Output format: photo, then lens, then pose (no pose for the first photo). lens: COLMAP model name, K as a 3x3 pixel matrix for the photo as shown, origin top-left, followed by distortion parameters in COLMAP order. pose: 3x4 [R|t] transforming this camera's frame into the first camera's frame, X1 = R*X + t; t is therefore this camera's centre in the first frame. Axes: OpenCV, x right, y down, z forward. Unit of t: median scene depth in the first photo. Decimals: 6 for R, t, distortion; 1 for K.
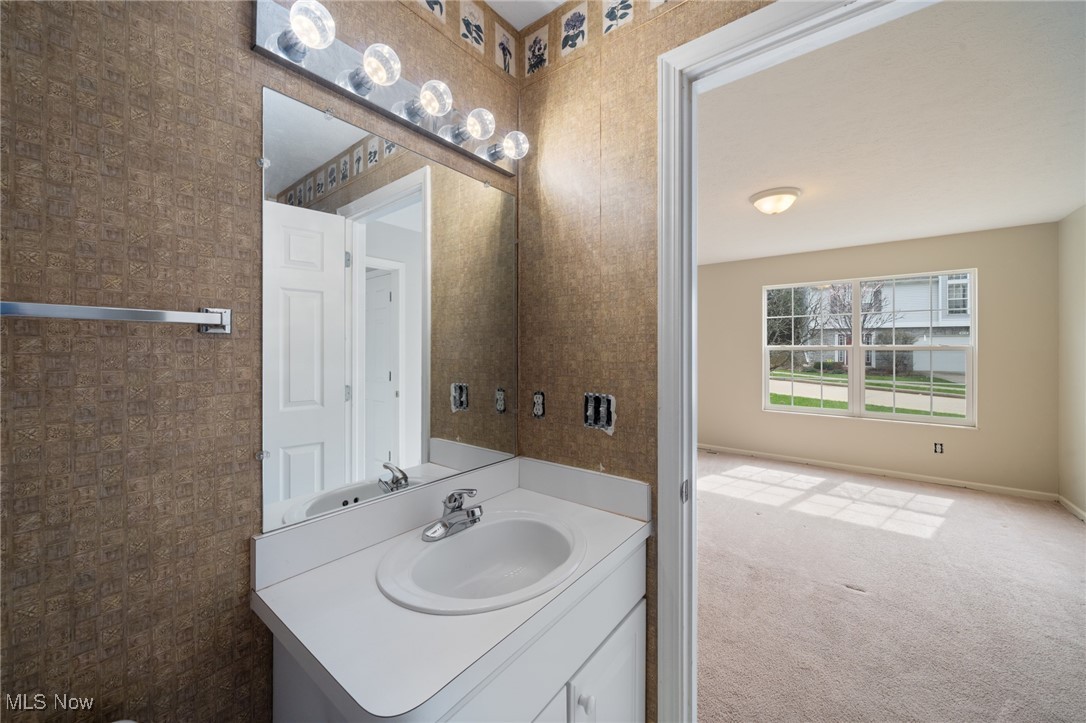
lens RADIAL K [[402.3, 0, 544.9], [0, 402.3, 348.3], [0, 0, 1]] dist [-0.000567, -0.000114]
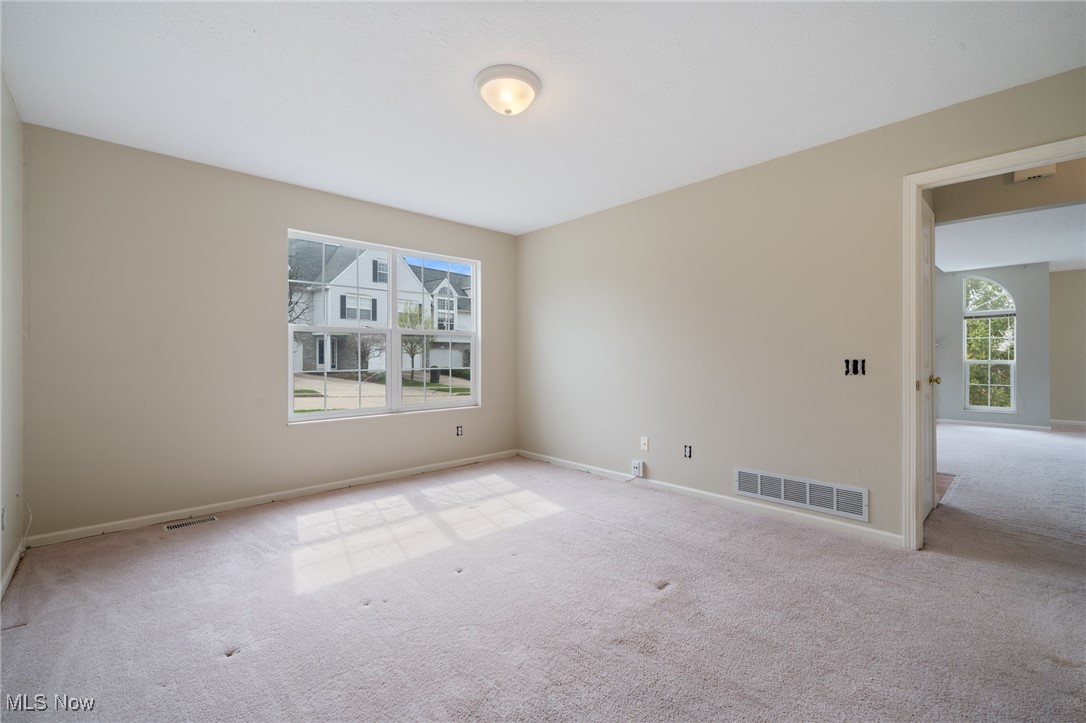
lens RADIAL K [[462.5, 0, 541.8], [0, 462.5, 357.2], [0, 0, 1]] dist [0.001647, 0.000090]
pose [[0.151413, -0.008065, 0.988438, -0.155251], [-0.006569, 0.999936, 0.009165, 0.051880], [-0.988449, -0.007881, 0.151350, 0.642852]]
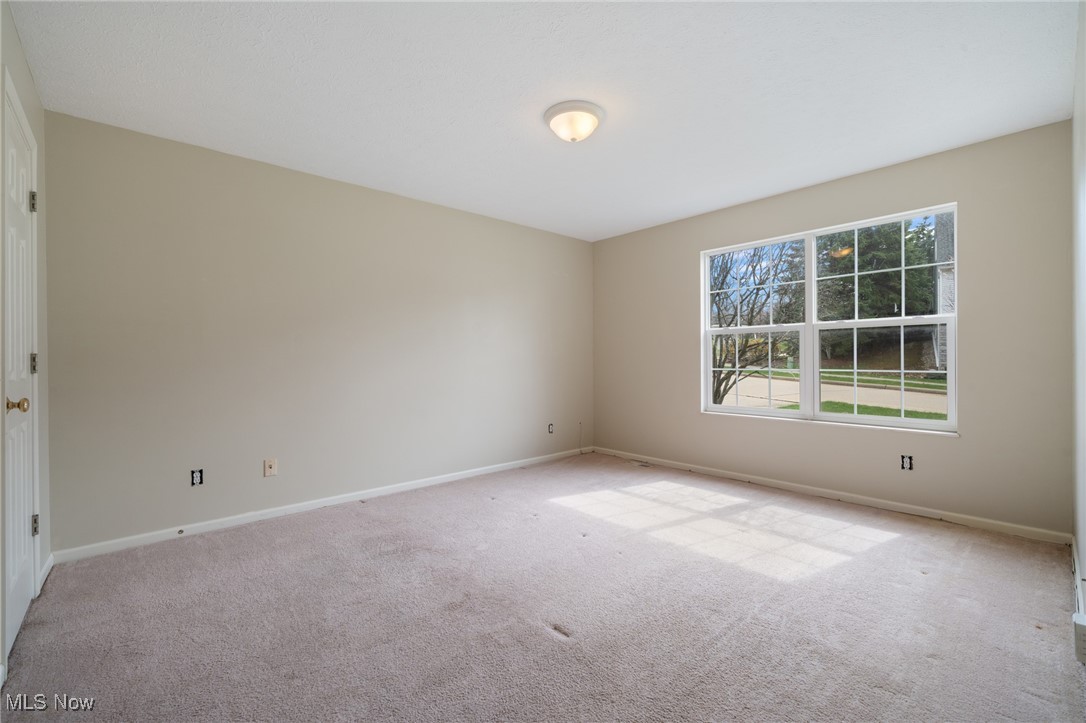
lens RADIAL K [[462.5, 0, 541.8], [0, 462.5, 357.2], [0, 0, 1]] dist [0.001647, 0.000090]
pose [[0.985835, -0.009951, -0.167424, 0.506023], [0.011287, 0.999912, 0.007032, 0.053002], [0.167339, -0.008822, 0.985860, 0.097373]]
